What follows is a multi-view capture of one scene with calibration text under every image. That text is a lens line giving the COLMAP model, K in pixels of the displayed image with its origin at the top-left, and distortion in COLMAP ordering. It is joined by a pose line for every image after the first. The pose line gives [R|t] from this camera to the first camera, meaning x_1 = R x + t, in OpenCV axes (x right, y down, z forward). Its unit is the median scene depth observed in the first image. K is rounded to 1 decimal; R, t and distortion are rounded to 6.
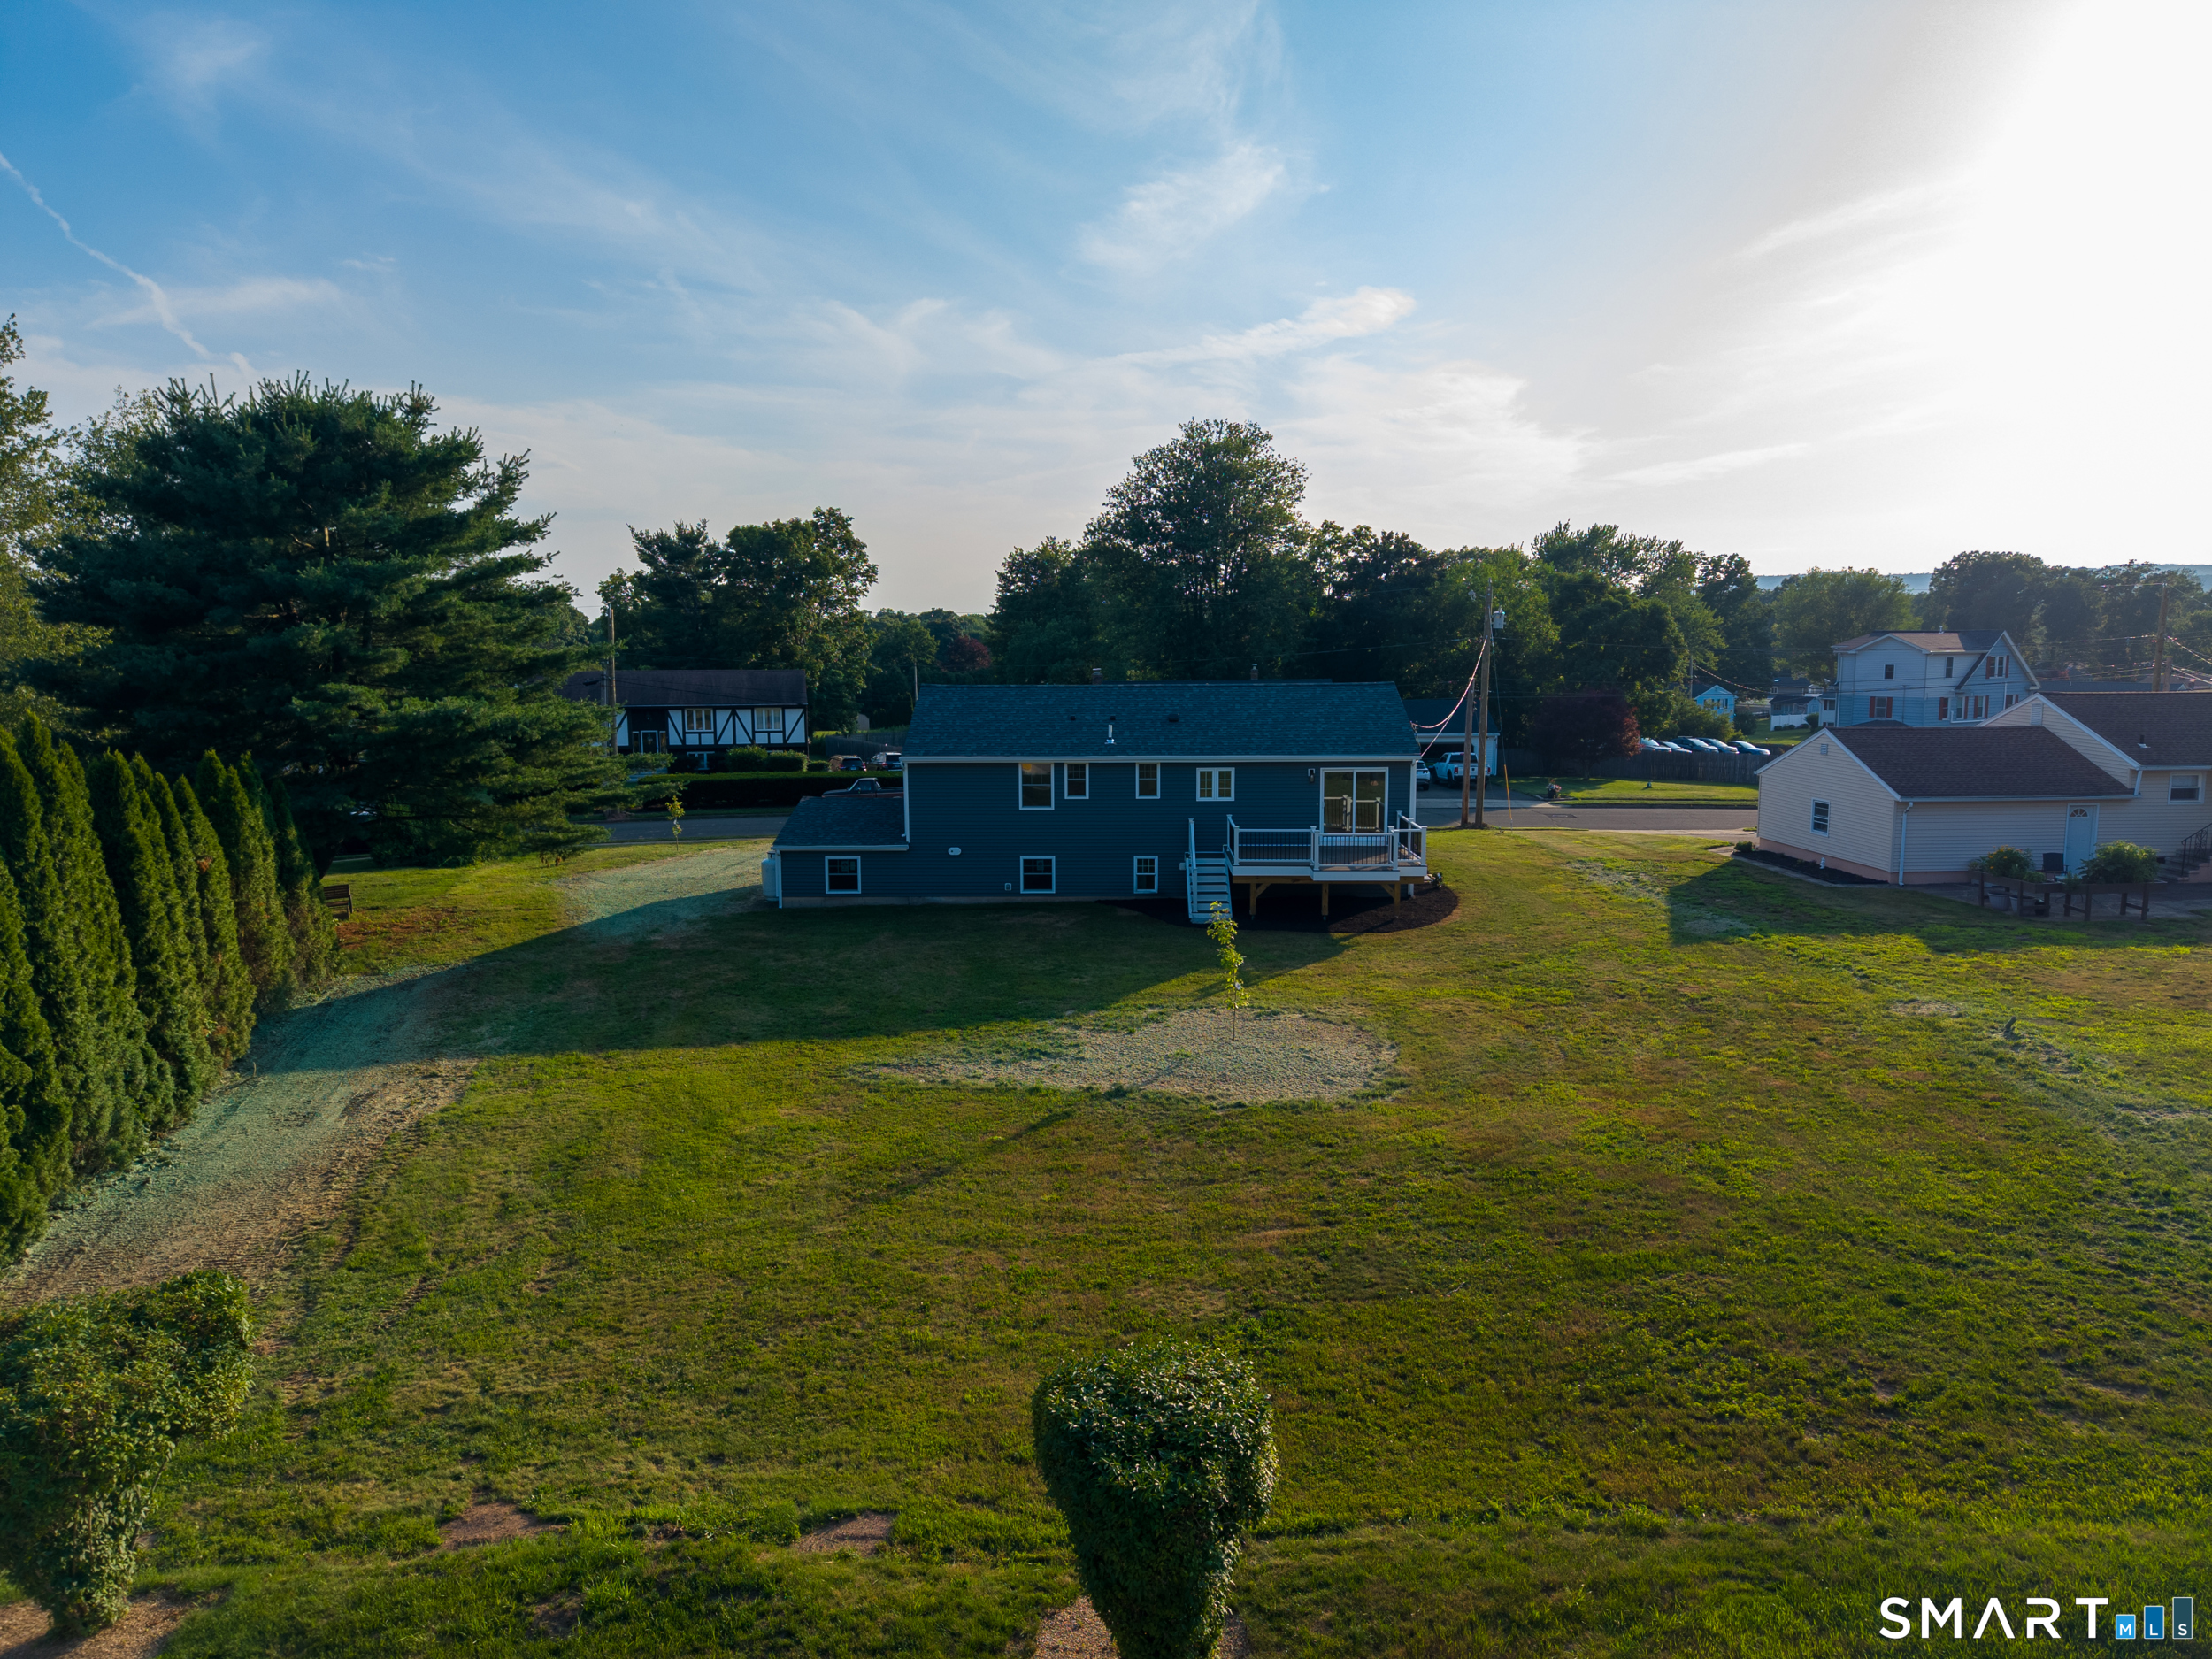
lens RADIAL K [[1483.0, 0, 1105.5], [0, 1483.0, 839.0], [0, 0, 1]] dist [0.032720, -0.034377]
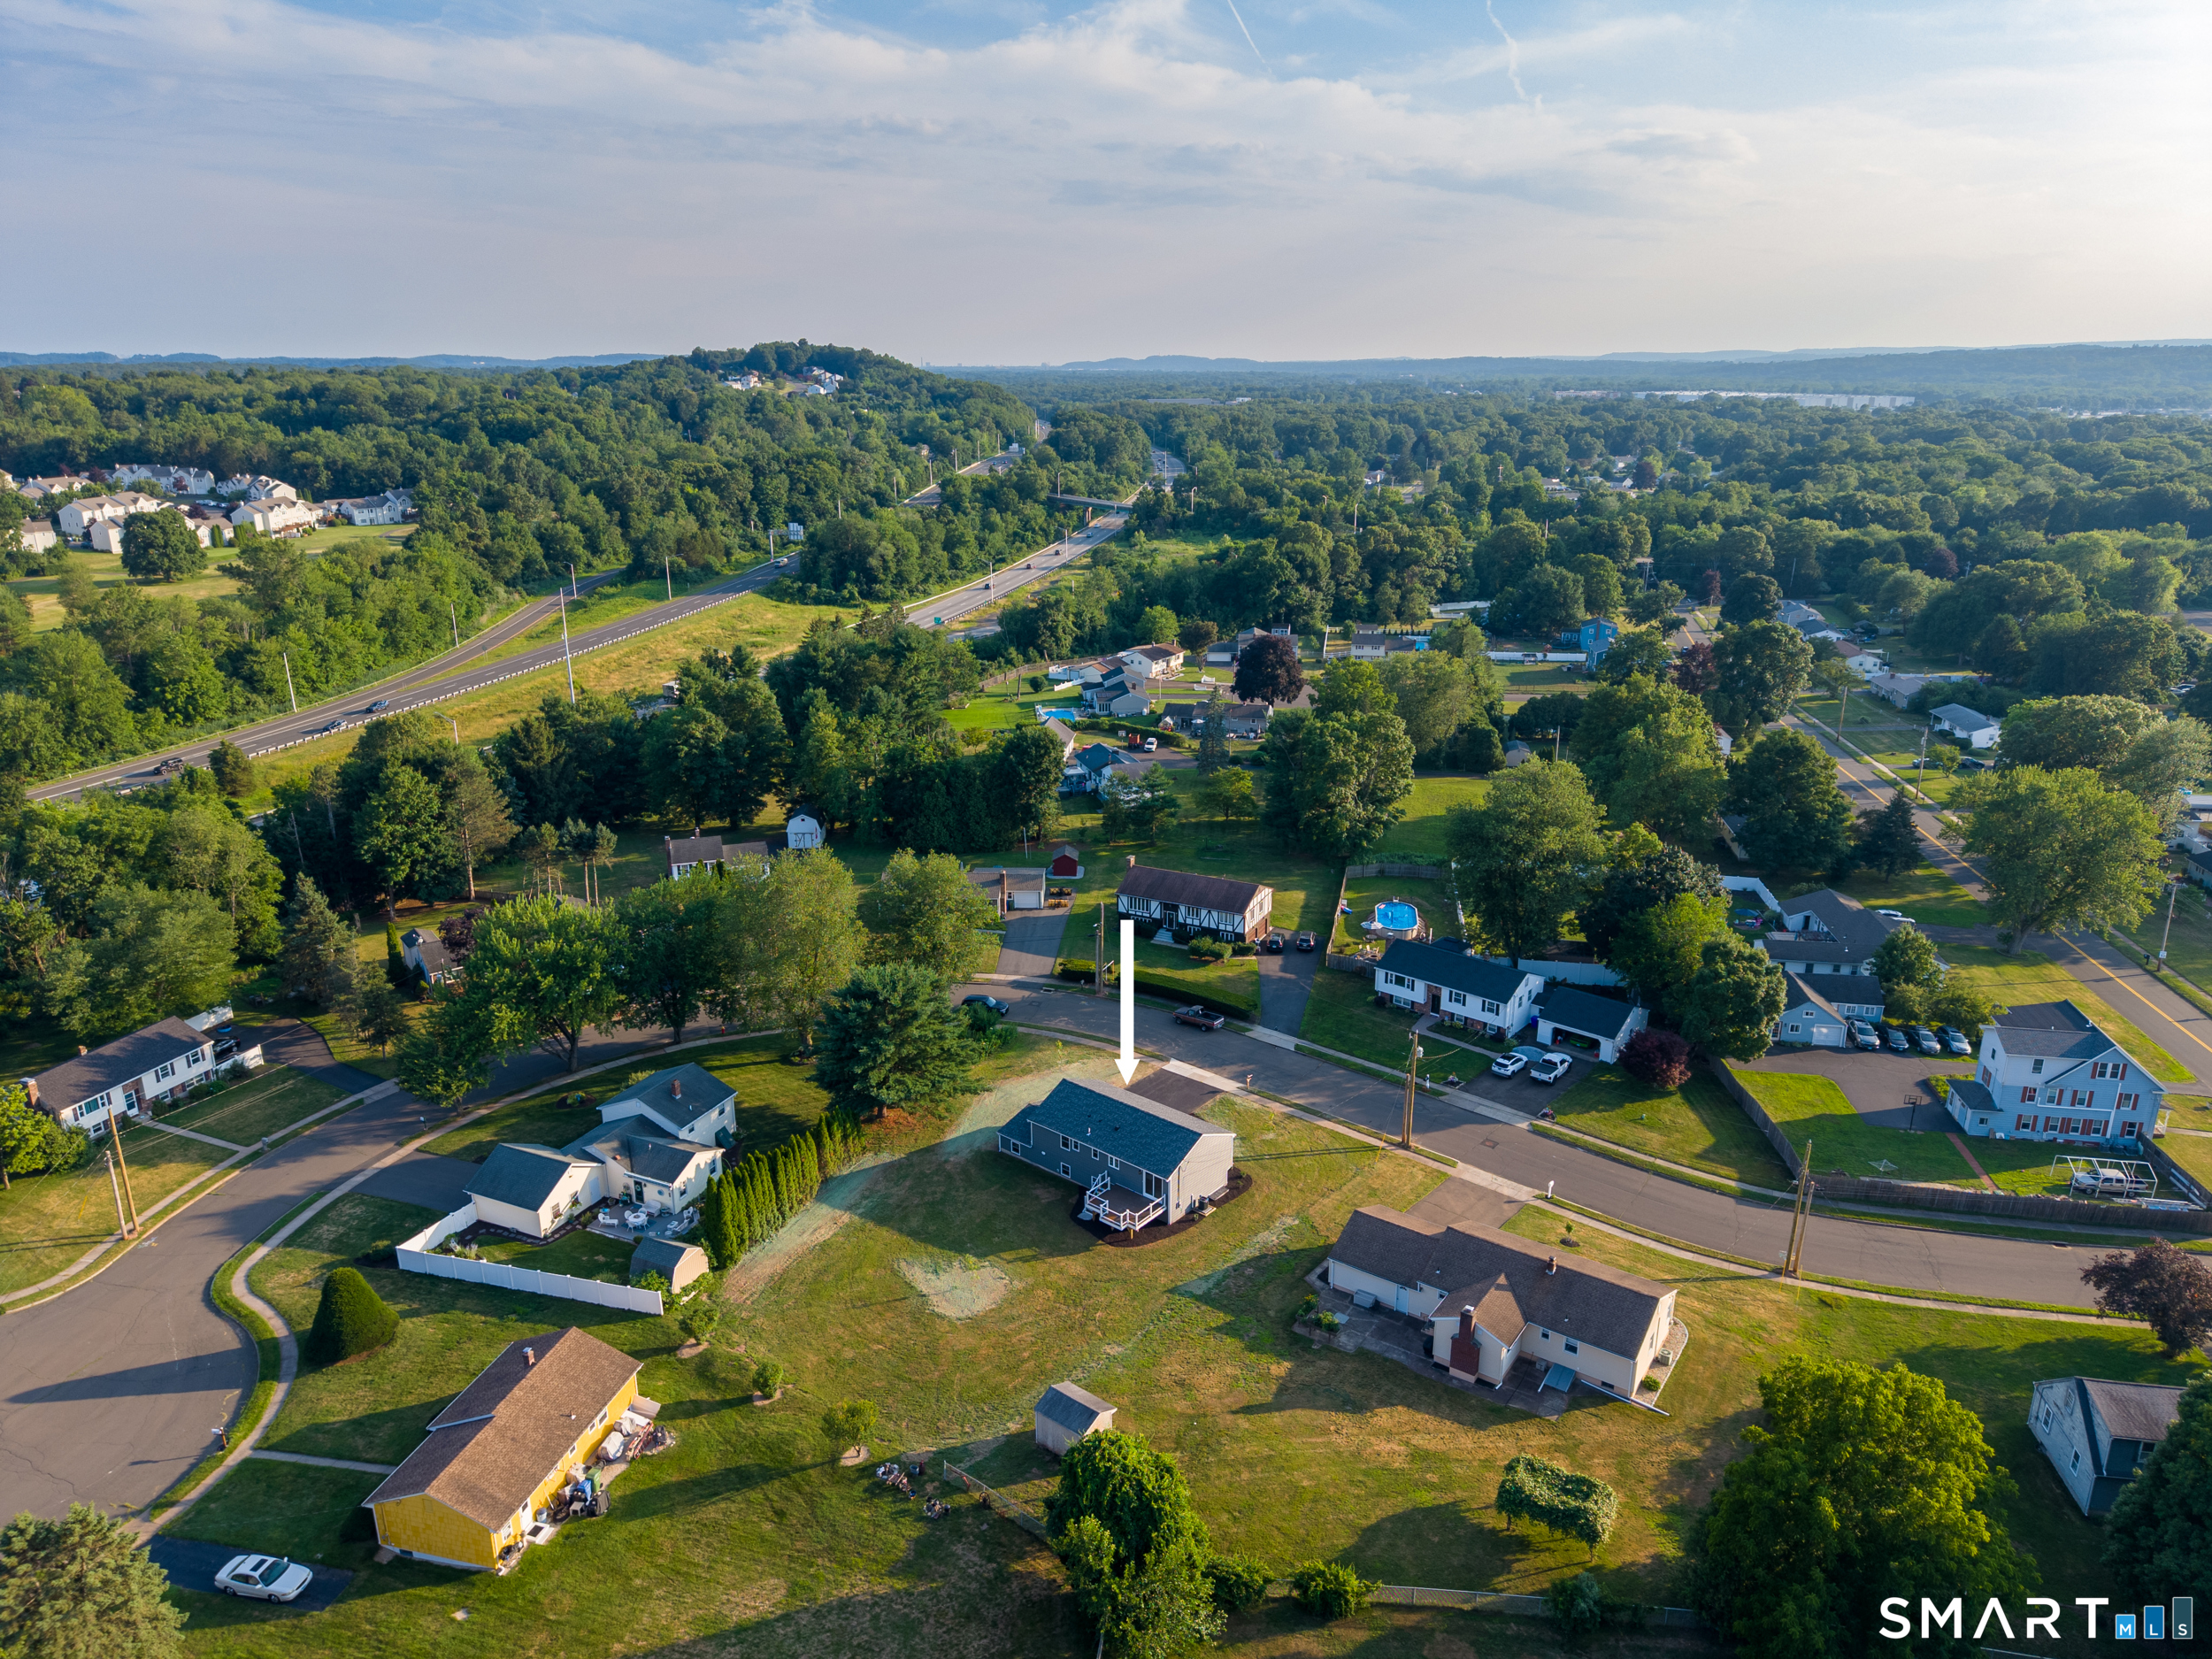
lens RADIAL K [[1483.0, 0, 1094.7], [0, 1483.0, 828.7], [0, 0, 1]] dist [0.032720, -0.034377]
pose [[0.775191, 0.192129, -0.601802, 0.655958], [-0.080431, 0.974894, 0.207636, -0.500526], [0.626586, -0.112554, 0.771182, -0.450630]]
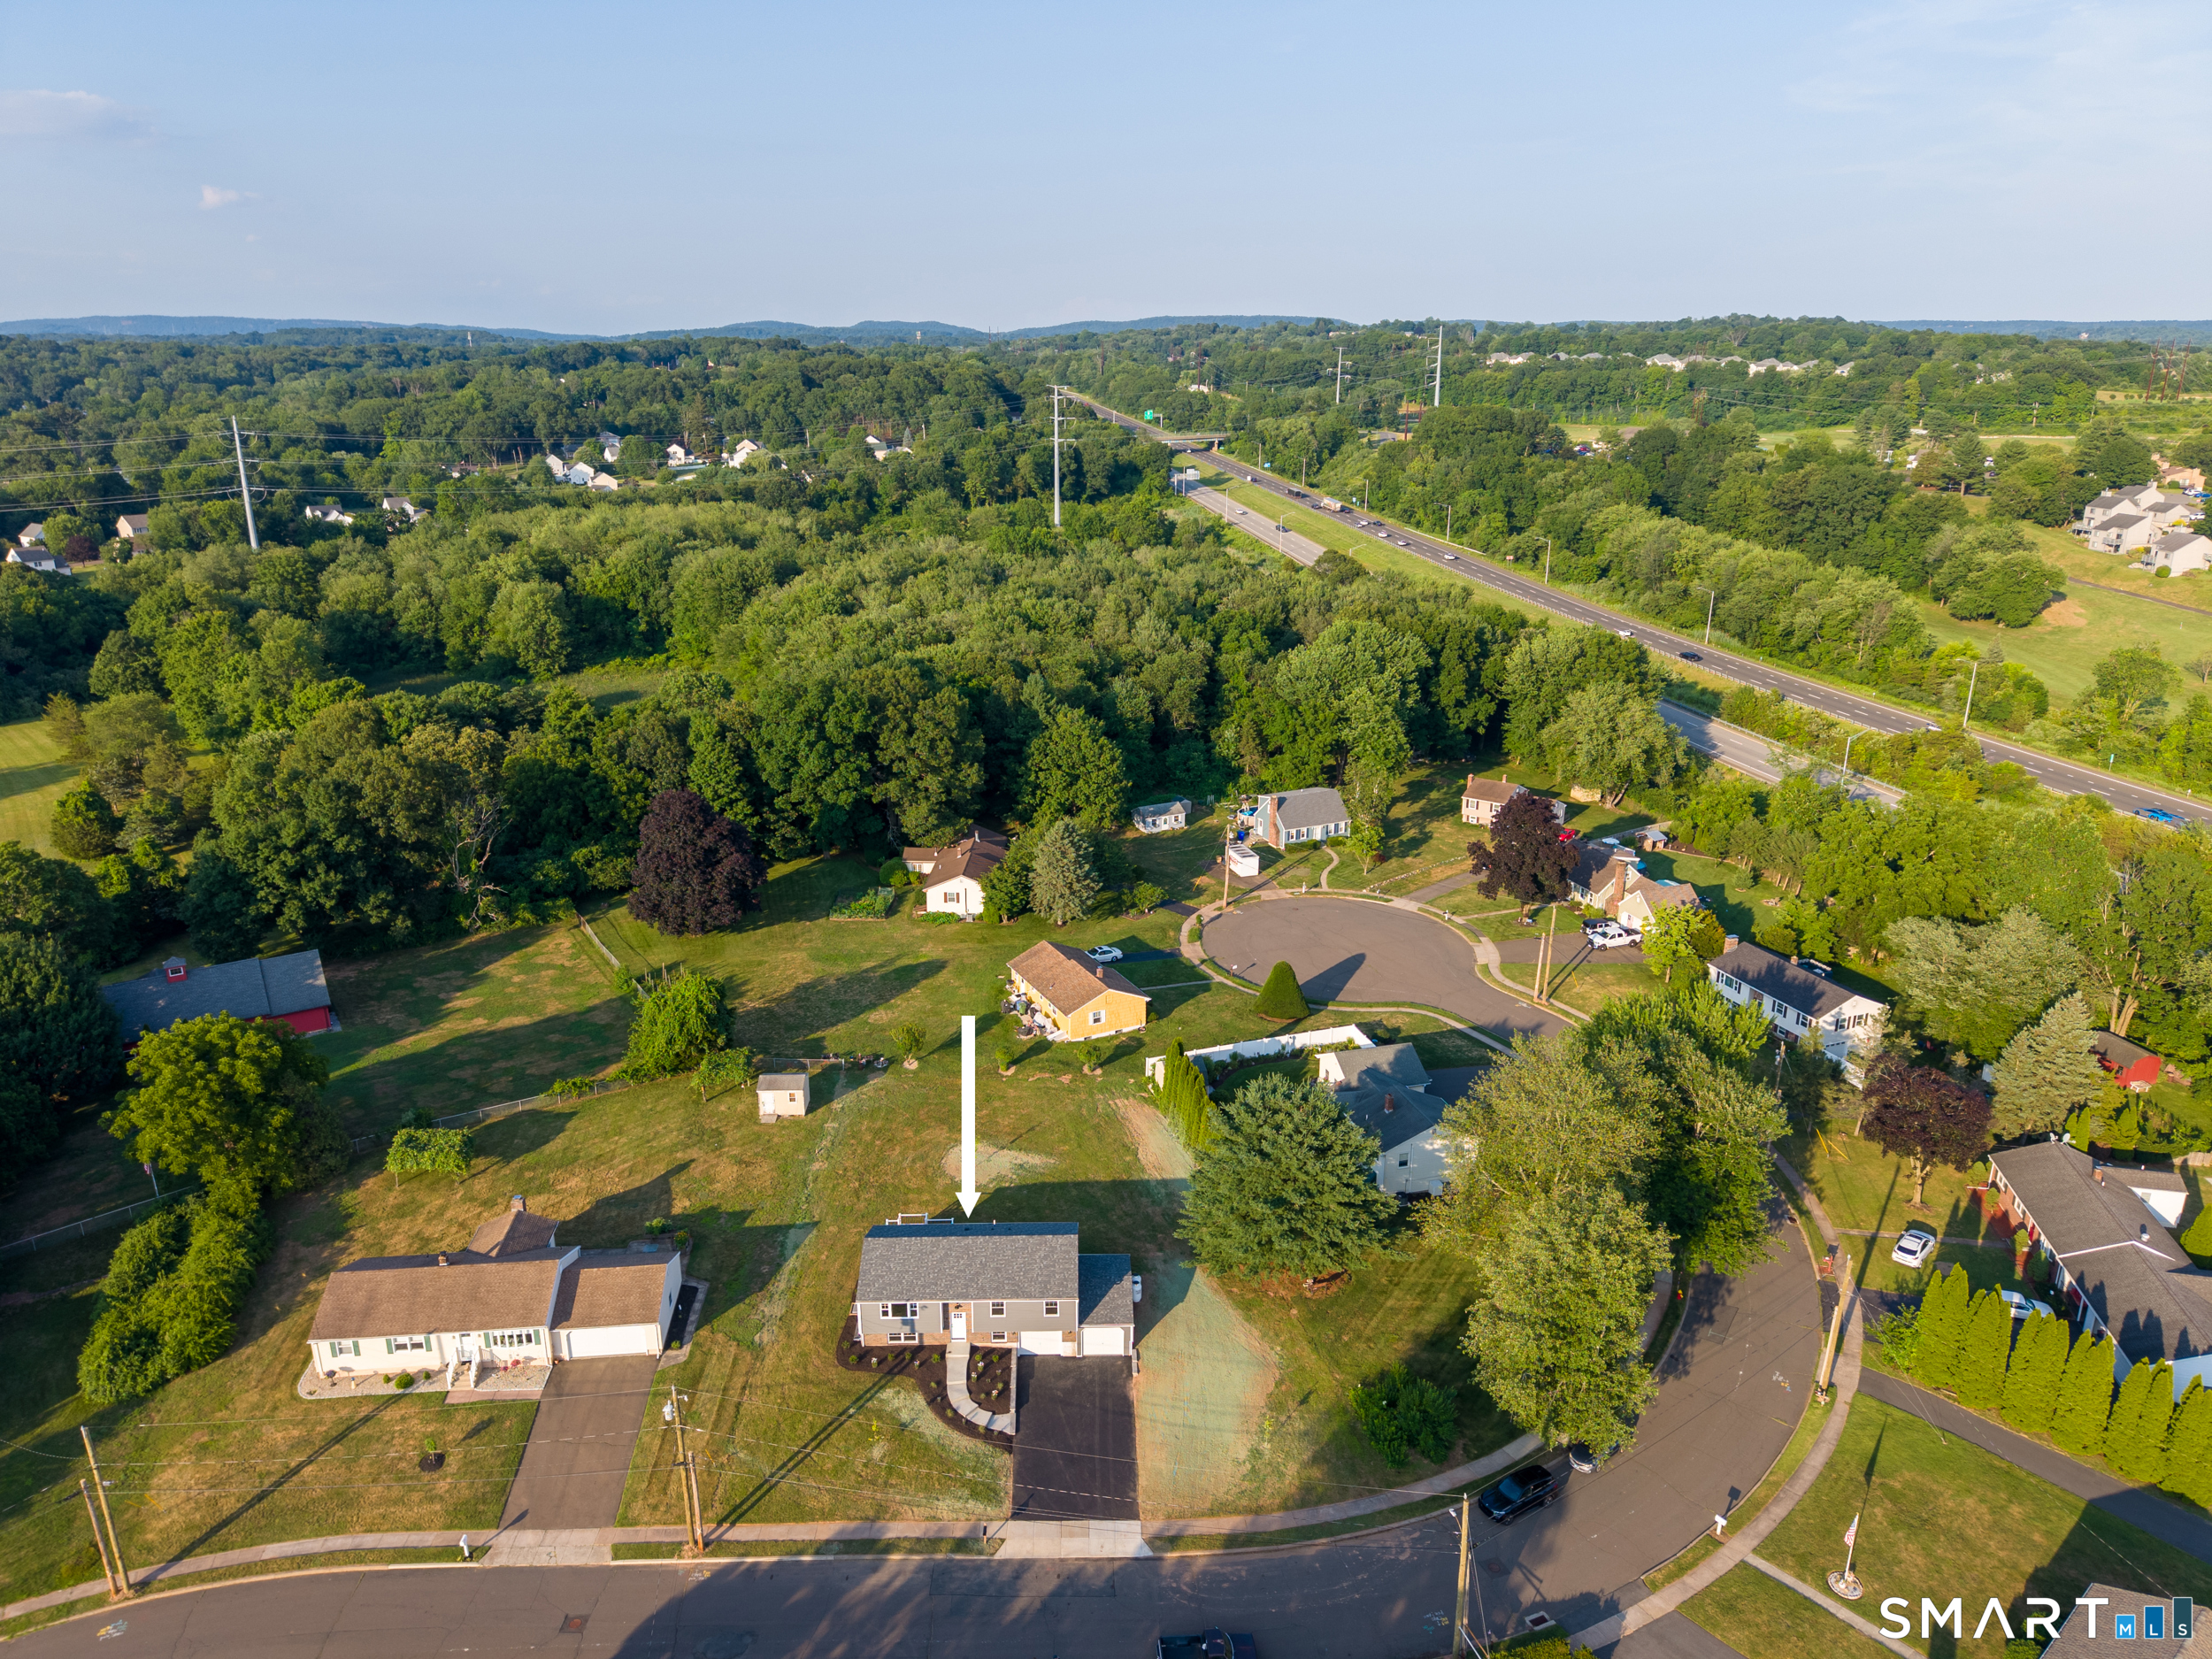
lens RADIAL K [[1483.0, 0, 1101.8], [0, 1483.0, 839.7], [0, 0, 1]] dist [0.032720, -0.034377]
pose [[-0.999417, 0.016731, -0.029767, -0.047392], [0.002387, 0.903824, 0.427897, -0.710565], [0.034063, 0.427577, -0.903337, 1.229942]]
